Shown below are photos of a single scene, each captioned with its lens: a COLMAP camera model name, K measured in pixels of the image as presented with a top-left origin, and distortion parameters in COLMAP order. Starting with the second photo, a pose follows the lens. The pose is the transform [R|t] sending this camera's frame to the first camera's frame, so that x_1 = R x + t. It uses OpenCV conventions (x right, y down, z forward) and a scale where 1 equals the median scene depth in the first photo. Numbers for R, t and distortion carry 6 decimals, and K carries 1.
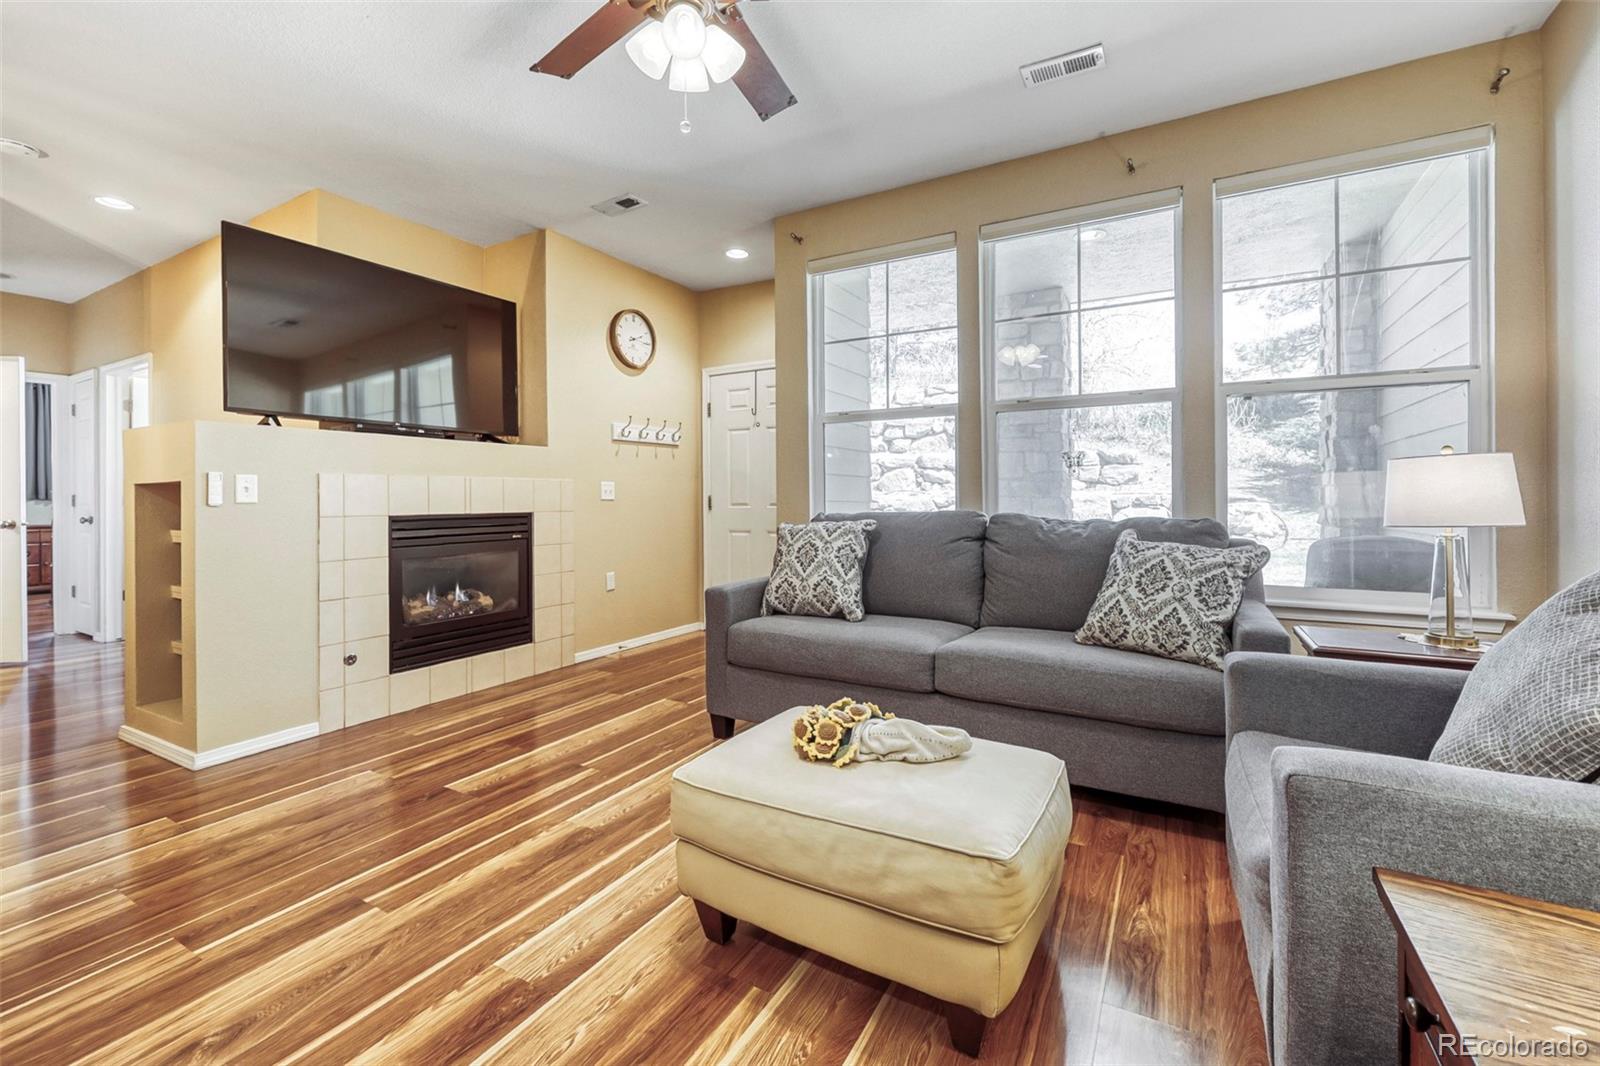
lens RADIAL K [[666.8, 0, 810.5], [0, 666.8, 500.4], [0, 0, 1]] dist [-0.000724, -0.000188]
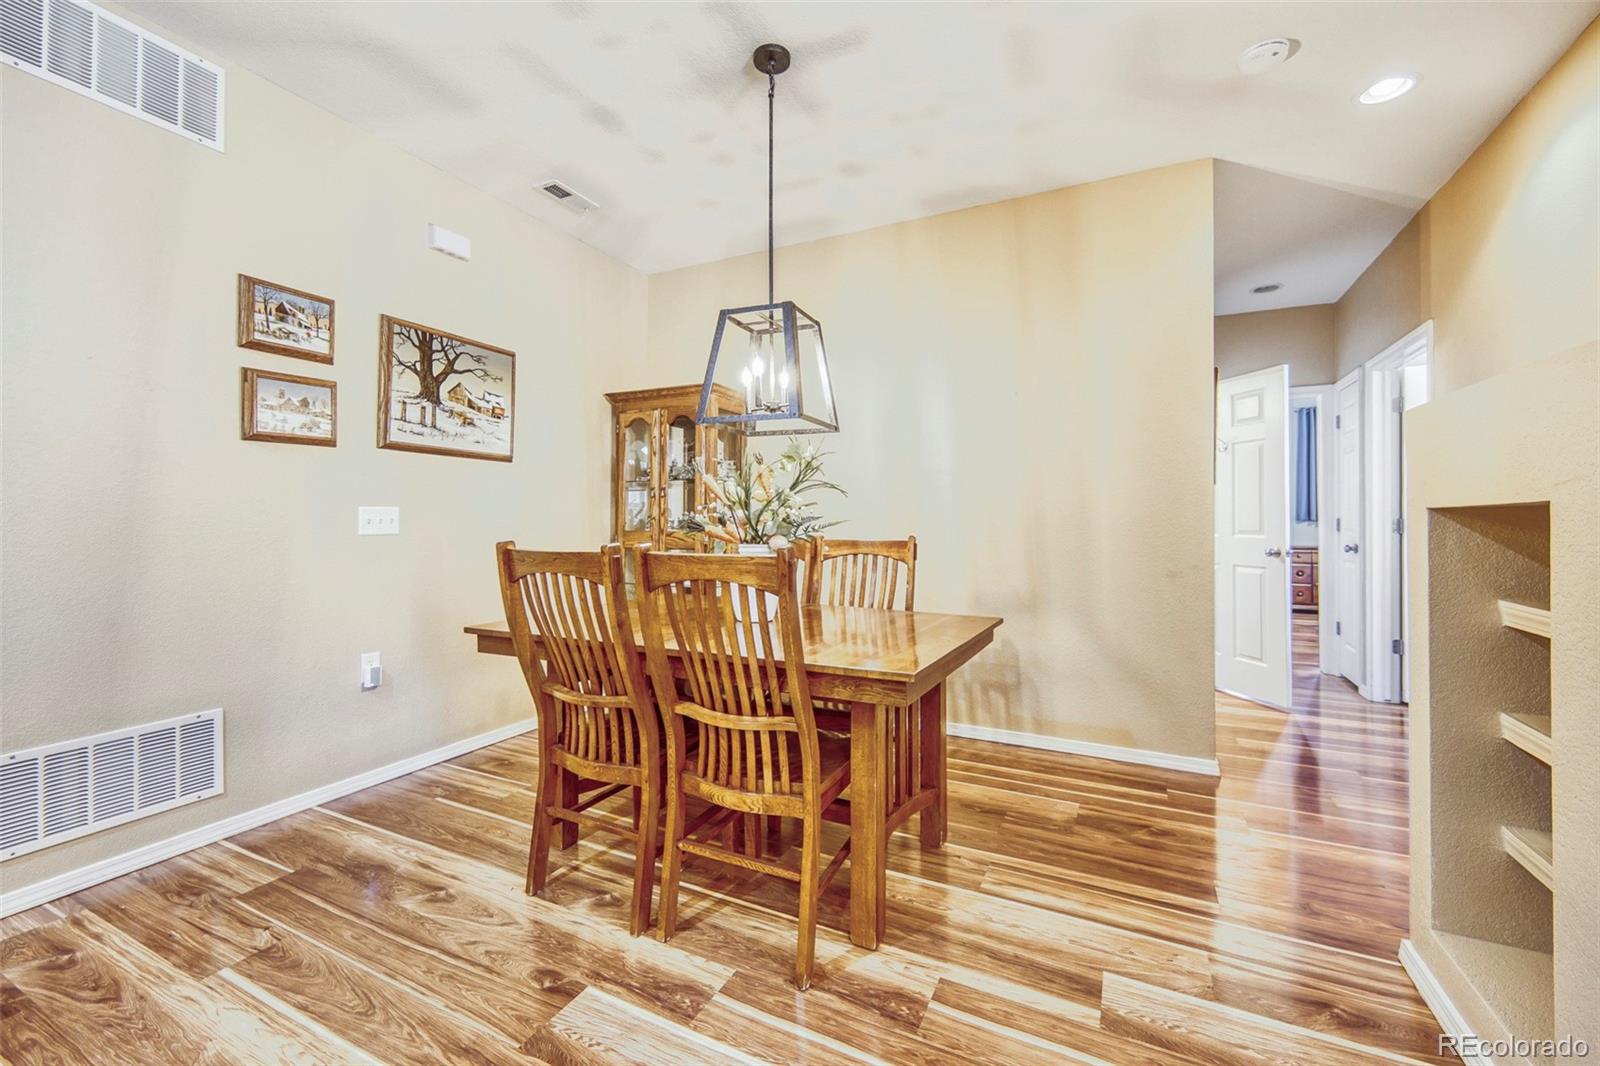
lens RADIAL K [[653.4, 0, 804.4], [0, 653.4, 514.5], [0, 0, 1]] dist [0.001760, 0.000228]
pose [[0.048135, -0.002557, -0.998838, -0.439187], [0.000175, 0.999997, -0.002551, -0.015149], [0.998841, -0.000052, 0.048135, 0.402796]]
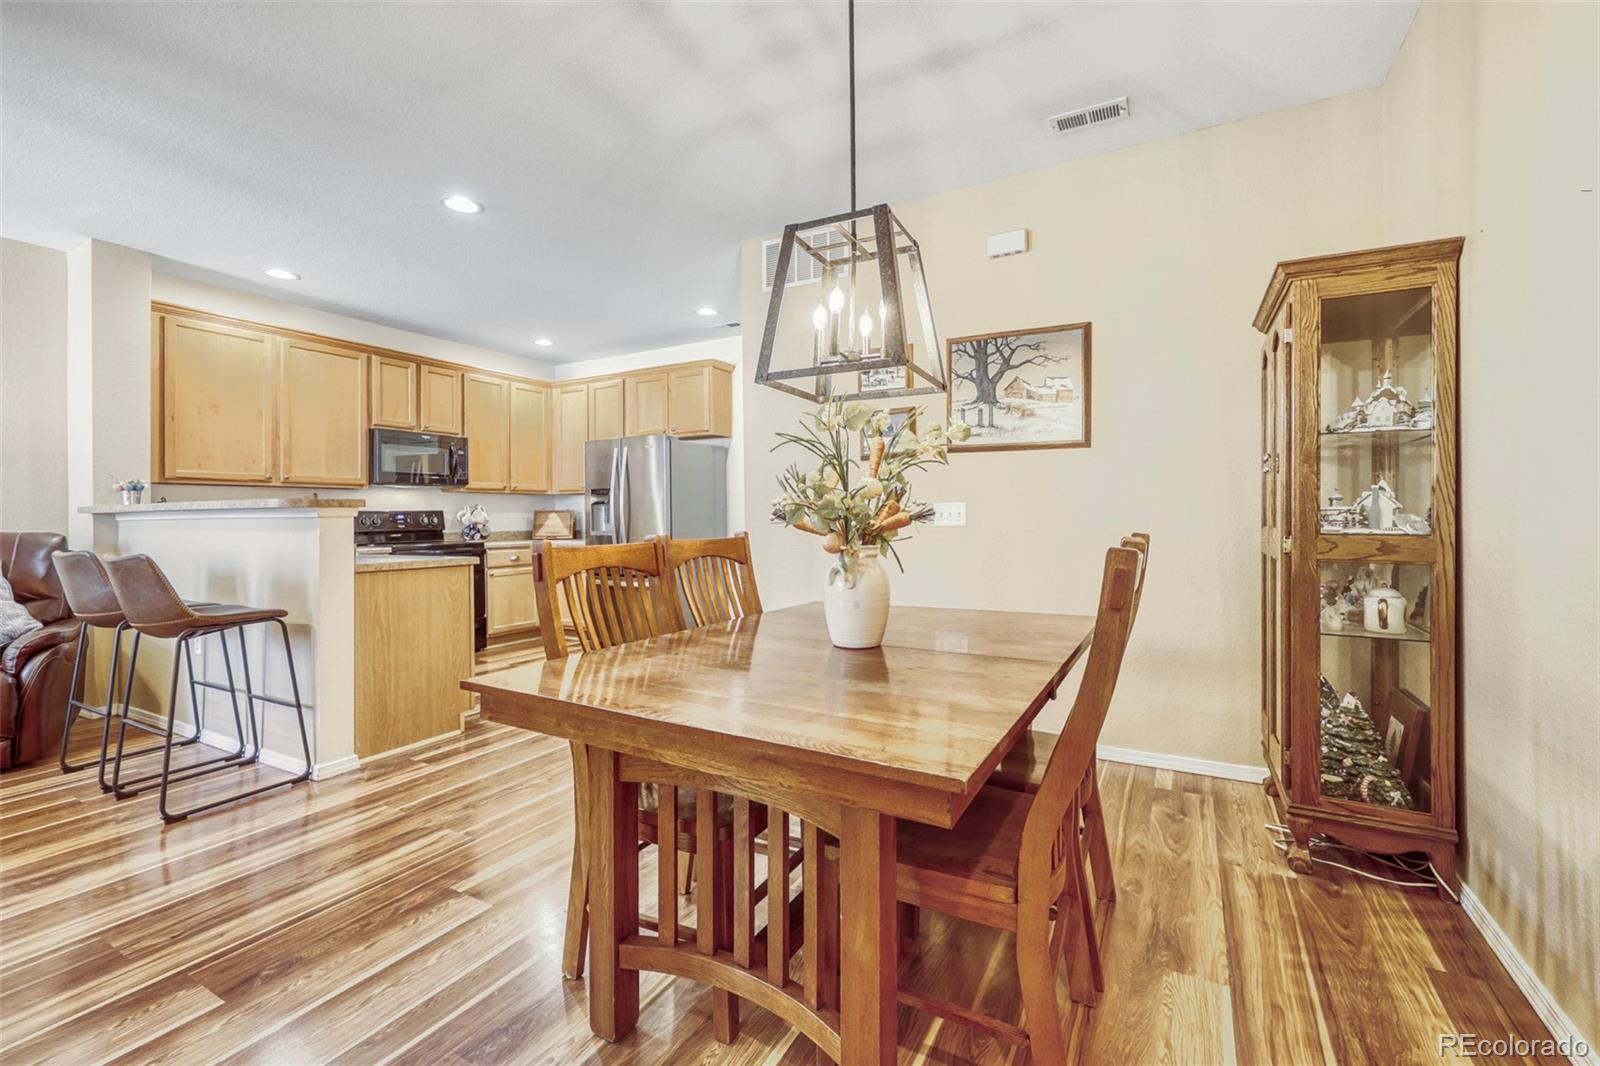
lens RADIAL K [[675.7, 0, 816.8], [0, 675.7, 514.9], [0, 0, 1]] dist [-0.003276, -0.000590]
pose [[-0.999832, 0.015597, -0.009597, -1.052796], [0.015619, 0.999876, -0.002138, -0.009844], [0.009563, -0.002287, -0.999952, 0.891118]]
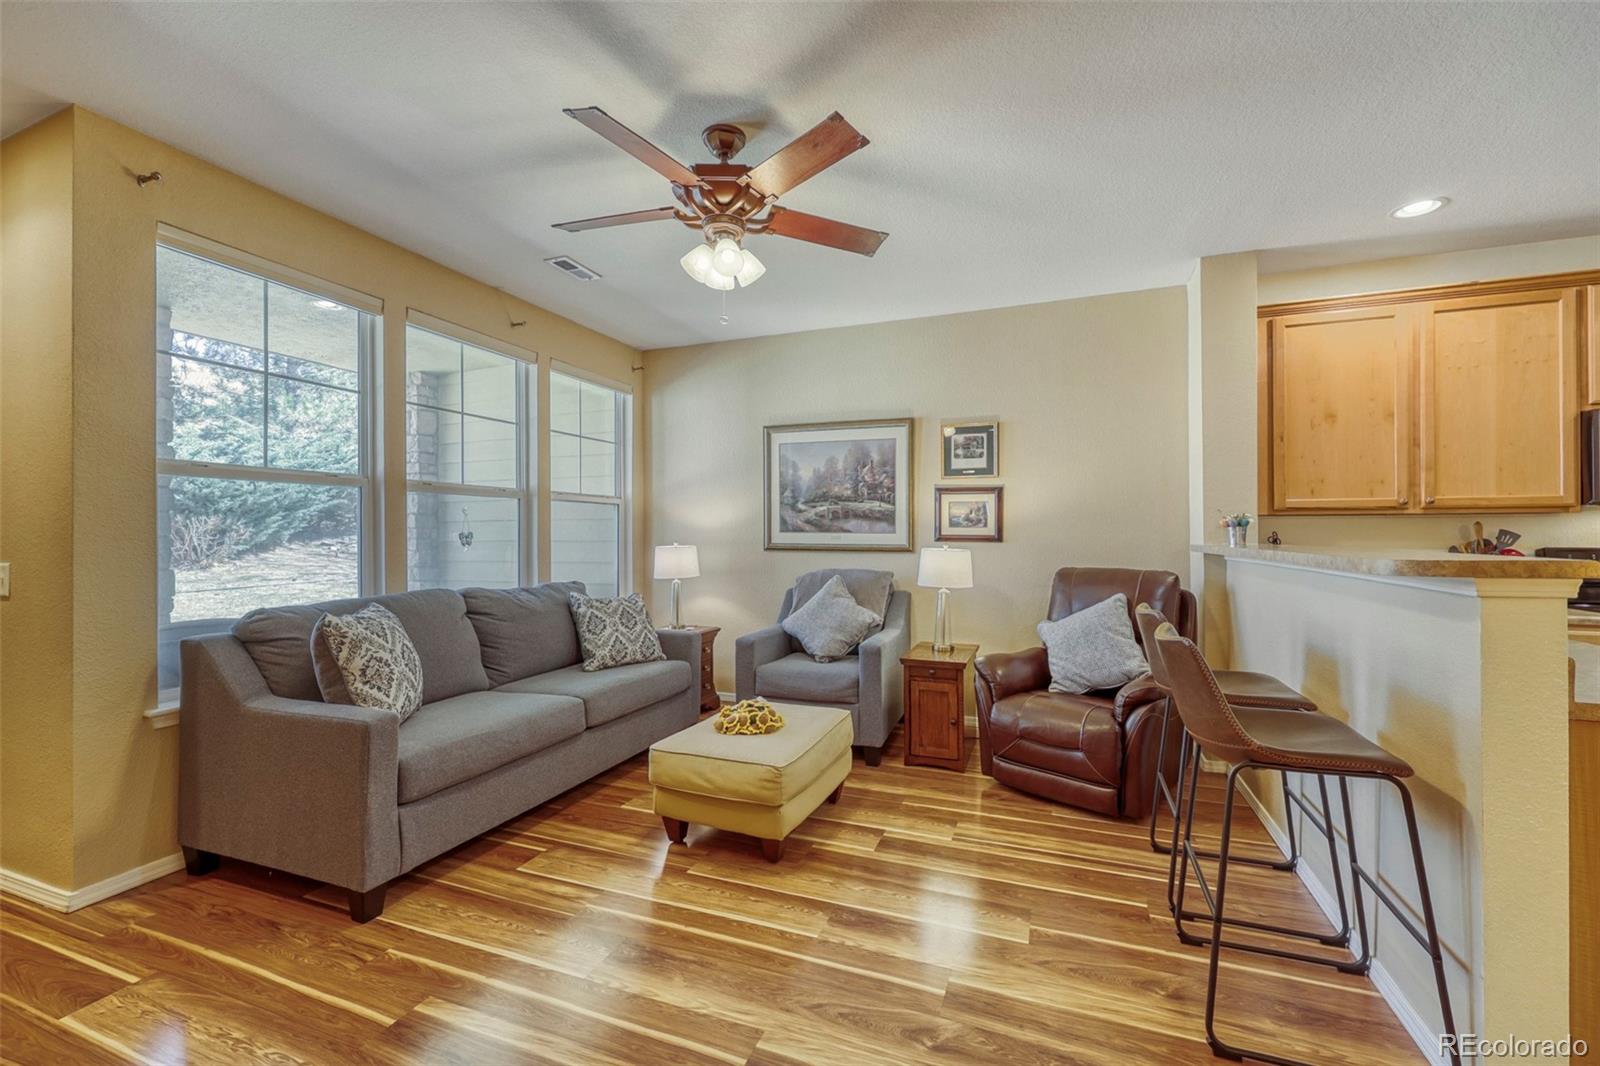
lens RADIAL K [[657.4, 0, 809.2], [0, 657.4, 528.0], [0, 0, 1]] dist [0.000148, 0.000166]
pose [[-0.142878, 0.016063, 0.989610, -0.790085], [0.004029, 0.999869, -0.015648, -0.055667], [-0.989732, 0.001751, -0.142924, 0.521564]]
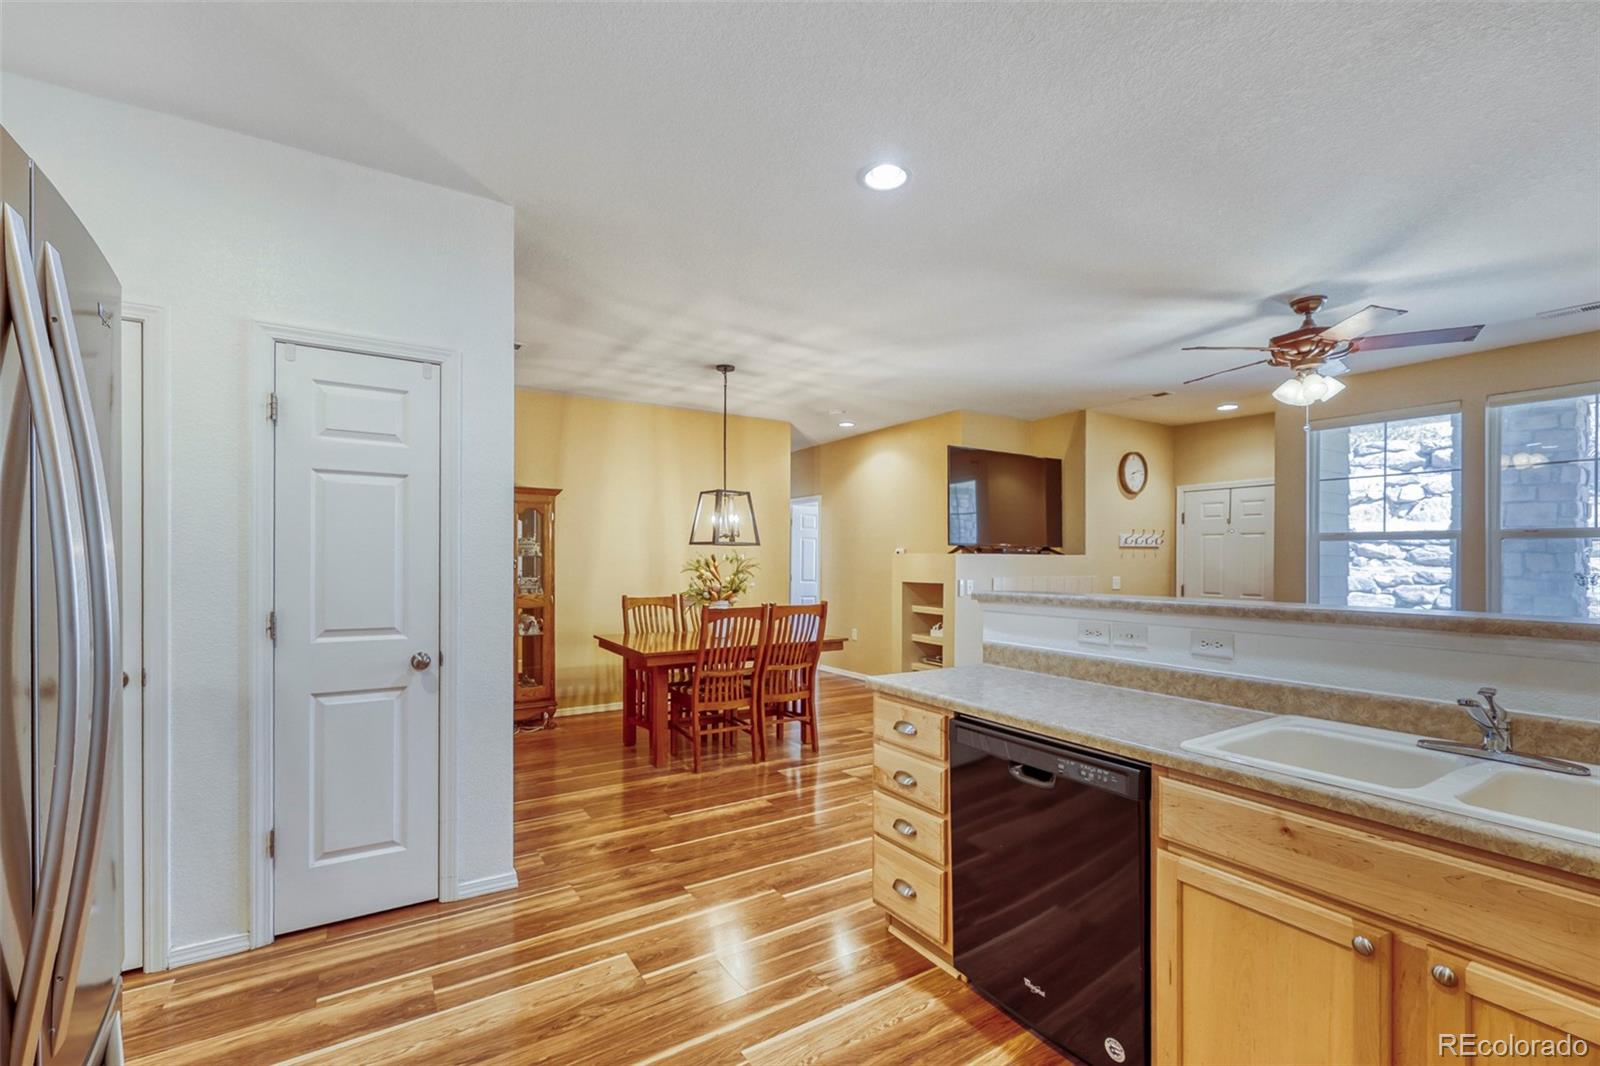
lens RADIAL K [[682.6, 0, 792.3], [0, 682.6, 556.6], [0, 0, 1]] dist [-0.000586, 0.000223]
pose [[0.880346, 0.010735, -0.474211, -0.291739], [-0.013116, 0.999913, -0.001714, -0.077132], [0.474151, 0.007728, 0.880409, -0.778413]]
